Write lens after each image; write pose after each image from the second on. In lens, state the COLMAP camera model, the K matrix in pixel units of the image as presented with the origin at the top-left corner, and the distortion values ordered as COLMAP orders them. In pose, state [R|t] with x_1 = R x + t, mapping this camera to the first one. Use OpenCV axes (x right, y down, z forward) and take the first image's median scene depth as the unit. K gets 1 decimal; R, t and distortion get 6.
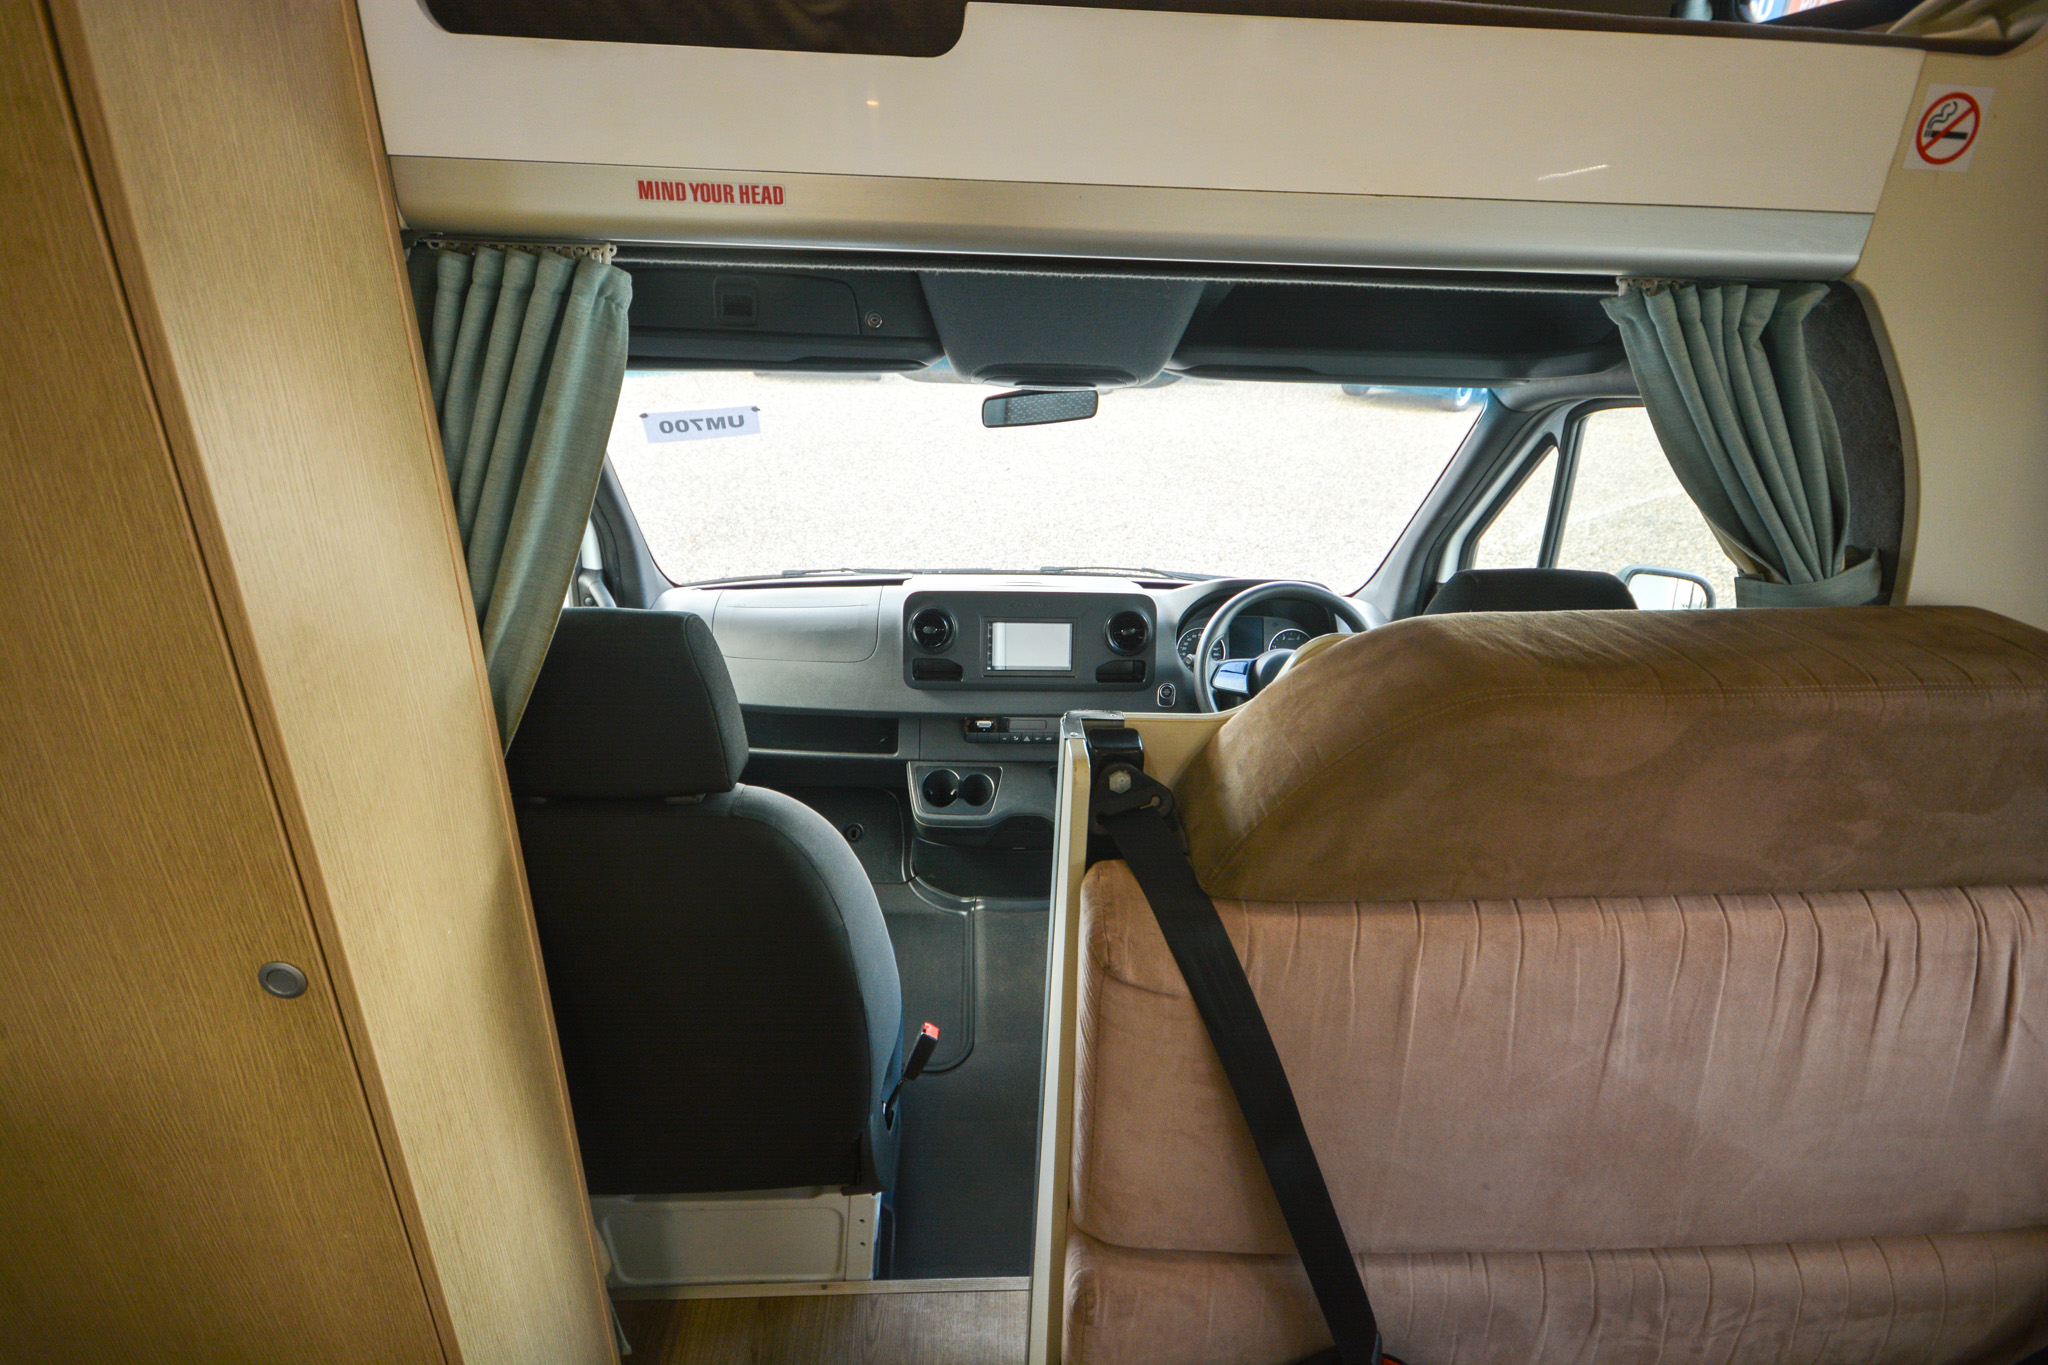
lens RADIAL K [[988.9, 0, 1016.9], [0, 988.9, 689.4], [0, 0, 1]] dist [0.014678, -0.011742]
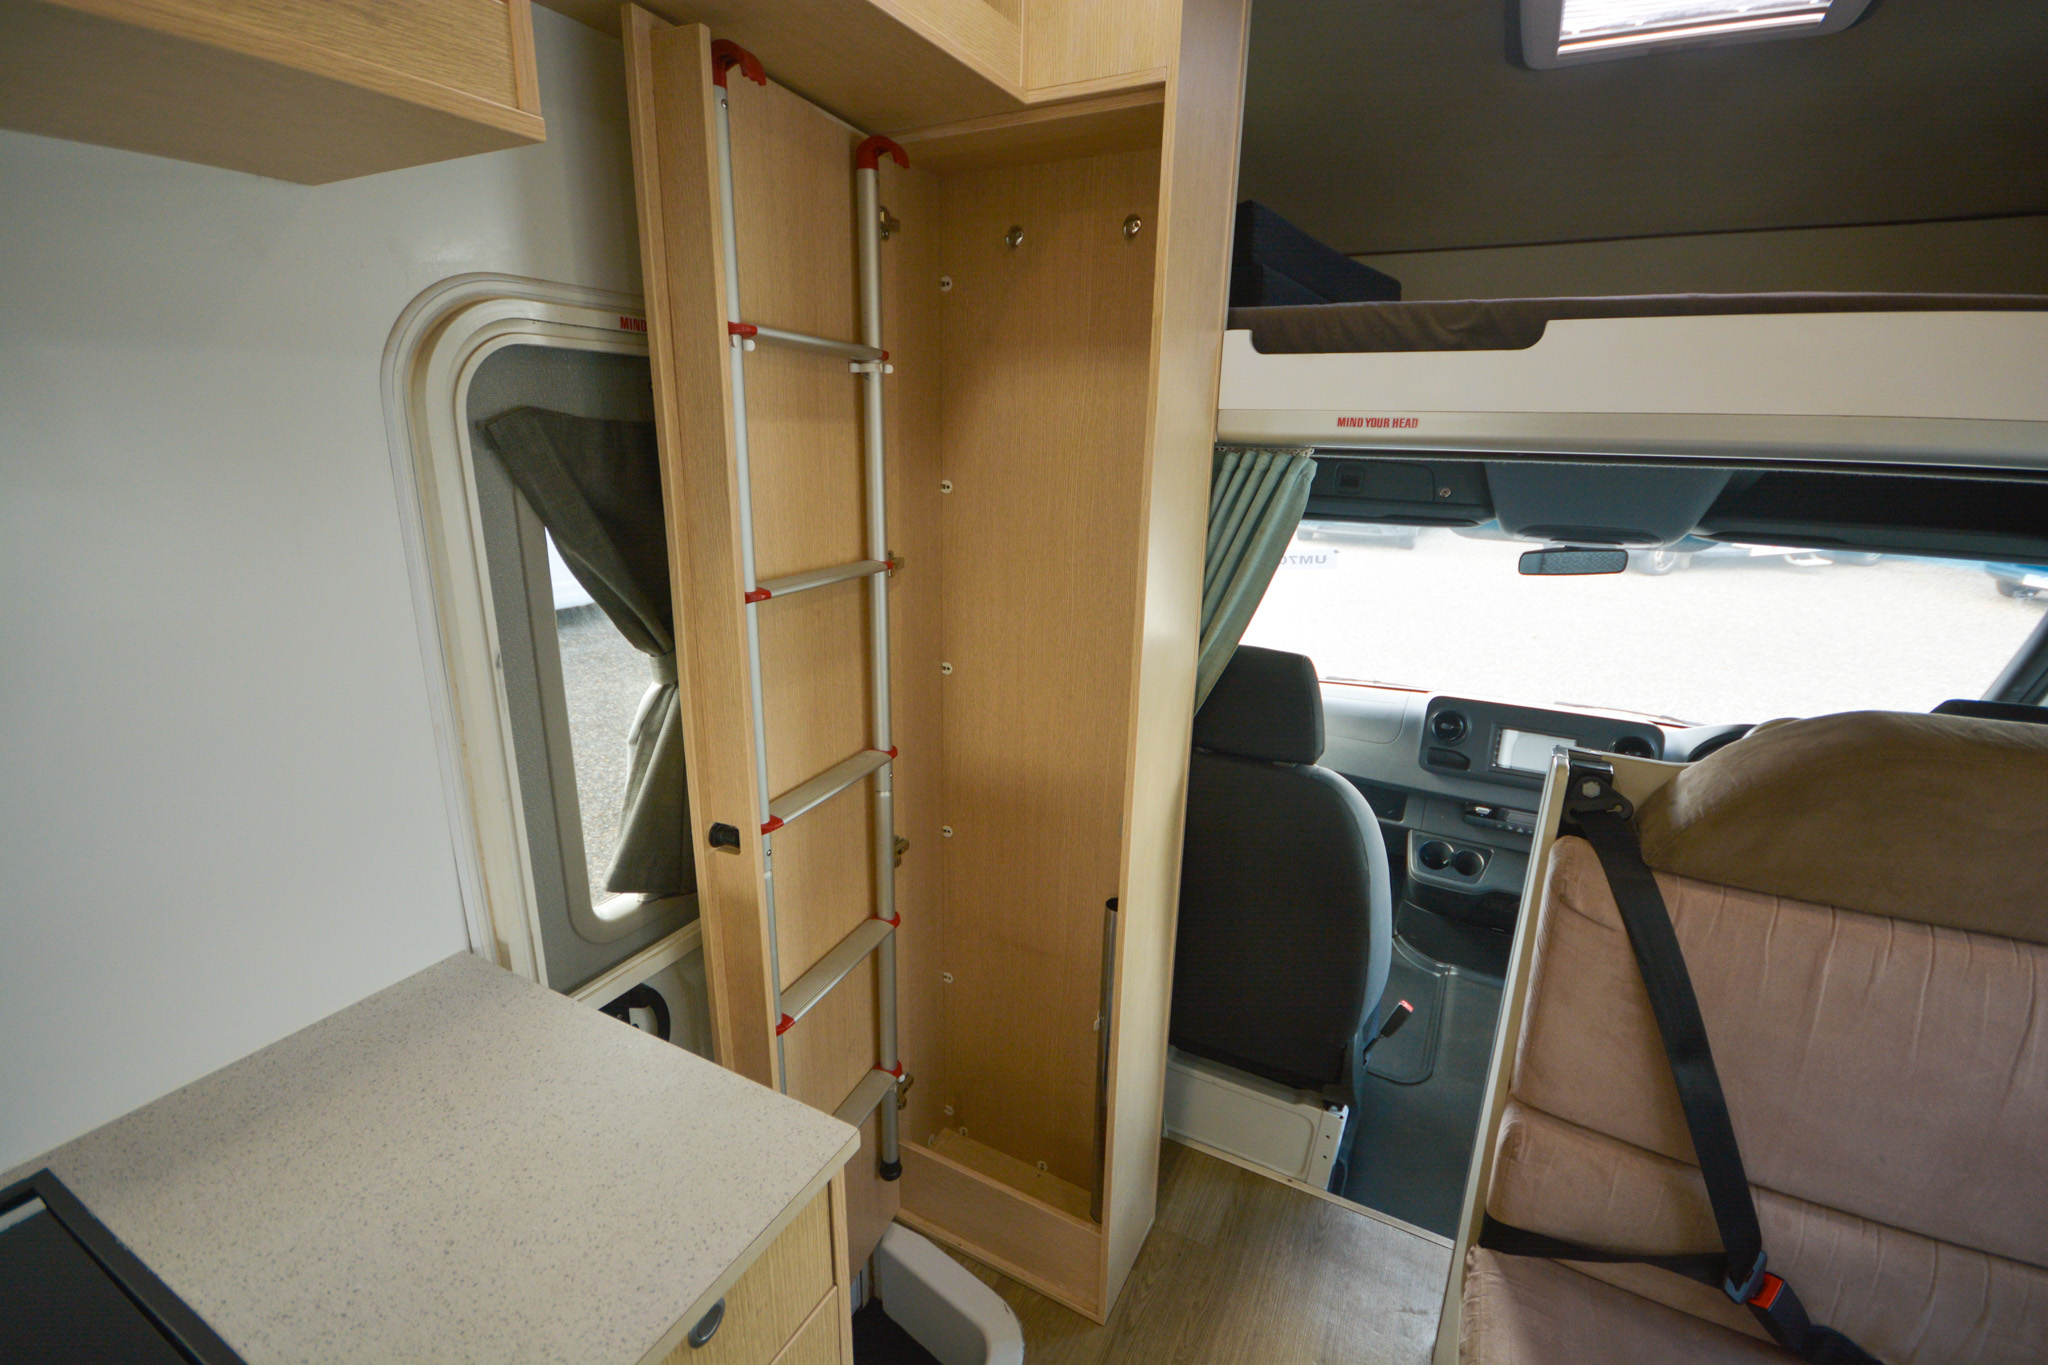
lens RADIAL K [[895.2, 0, 1018.4], [0, 895.2, 685.5], [0, 0, 1]] dist [0.014447, -0.015545]
pose [[0.857827, 0.128205, -0.497691, 0.016937], [-0.200091, 0.975292, -0.093645, 0.235158], [0.473388, 0.179915, 0.862284, -0.584713]]
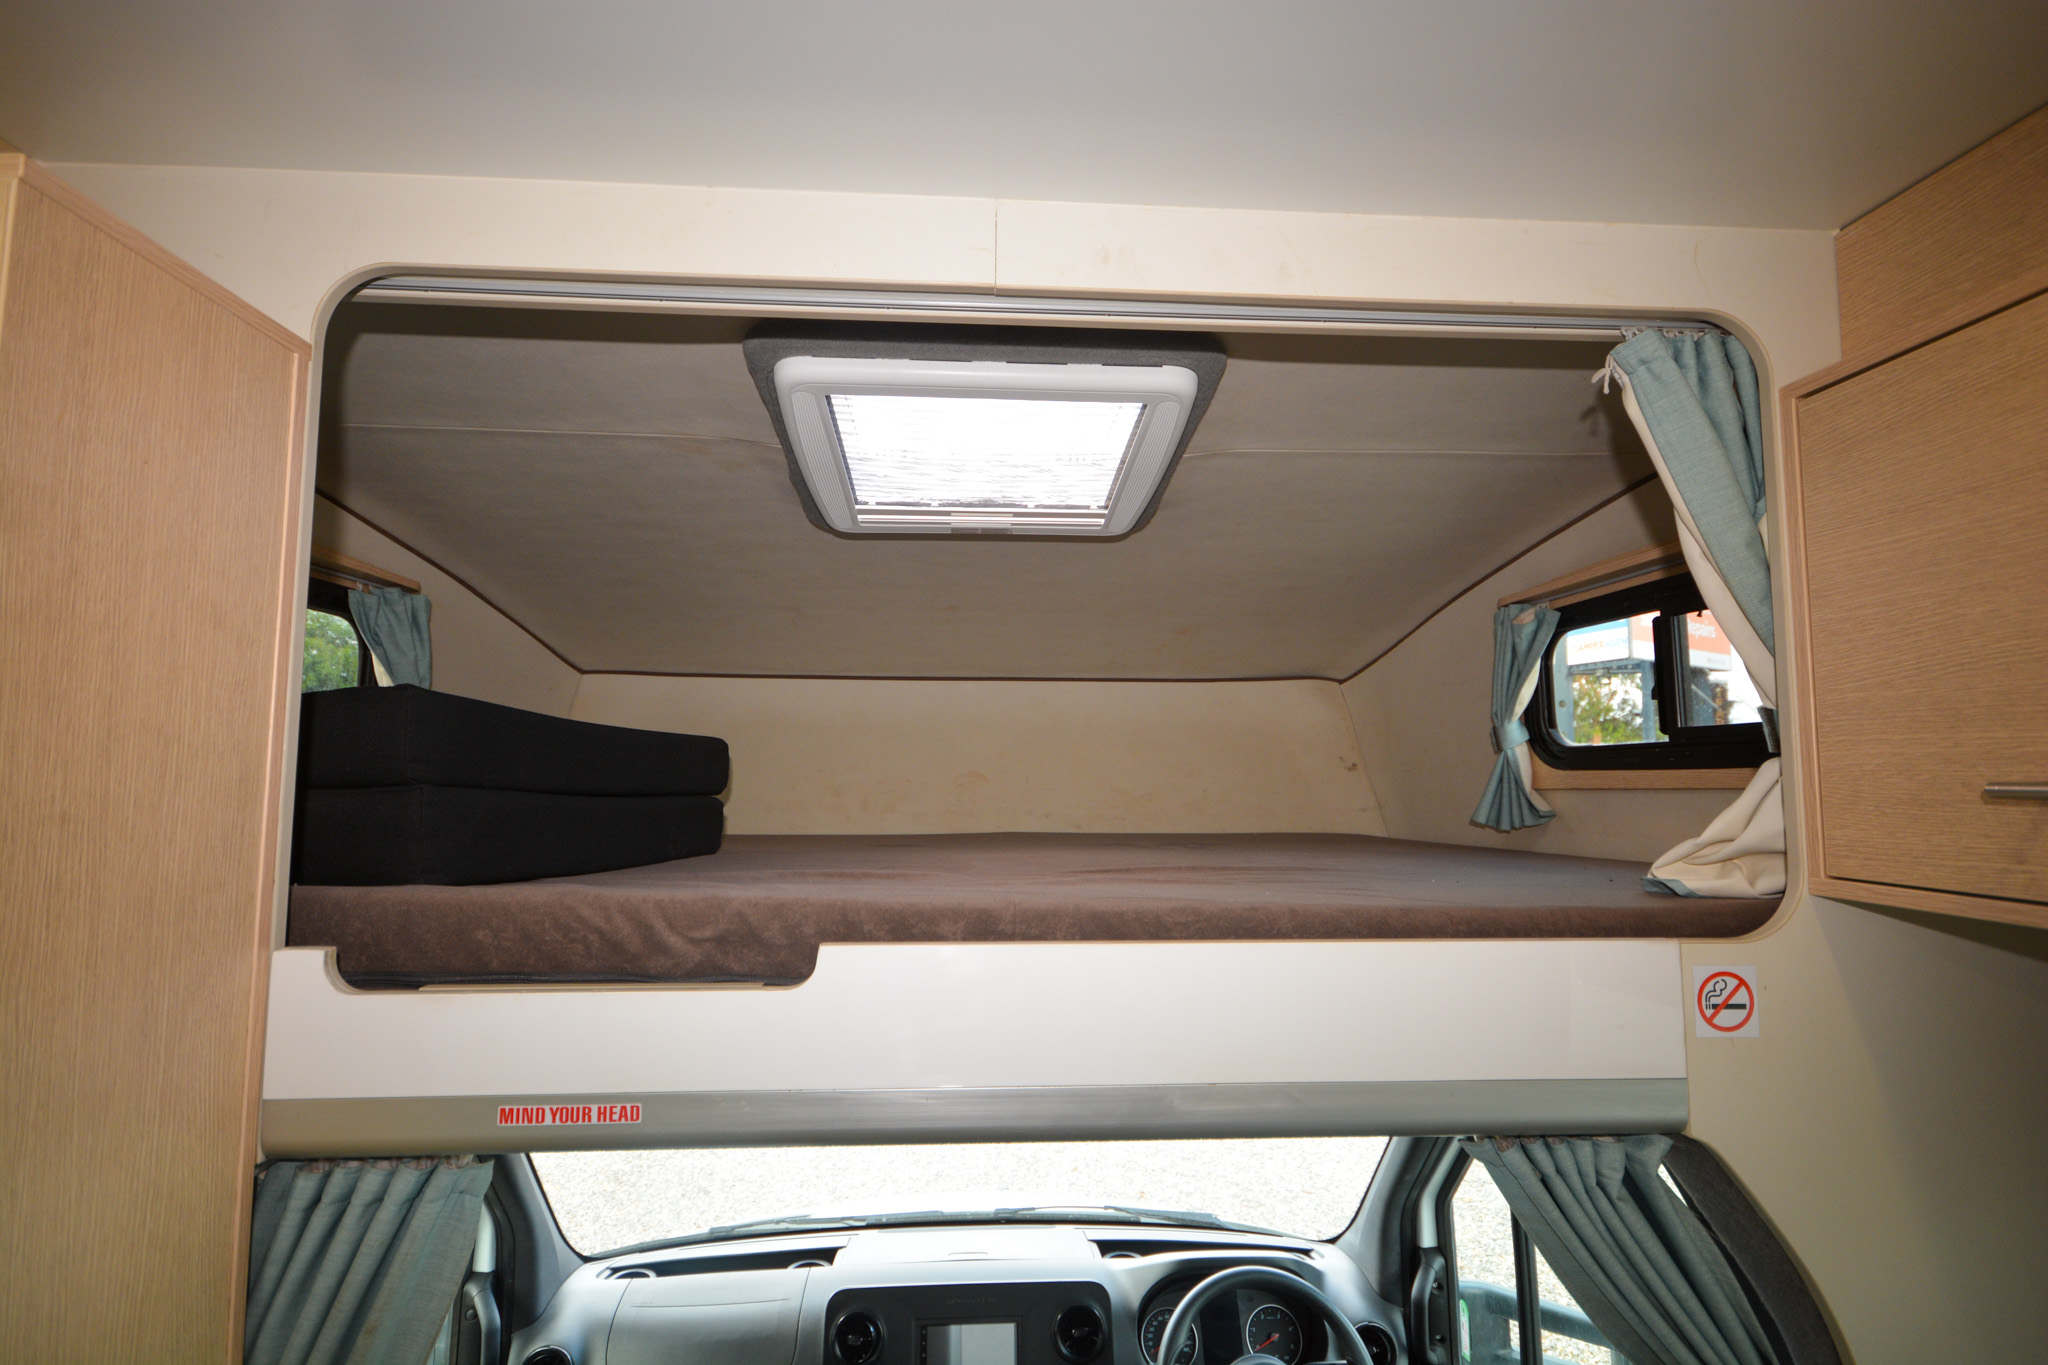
lens RADIAL K [[988.9, 0, 1016.9], [0, 988.9, 689.4], [0, 0, 1]] dist [0.014678, -0.011742]
pose [[0.999585, -0.025676, 0.013054, 0.132400], [0.028795, 0.879109, -0.475750, -0.317002], [0.000739, 0.475928, 0.879484, -0.108769]]
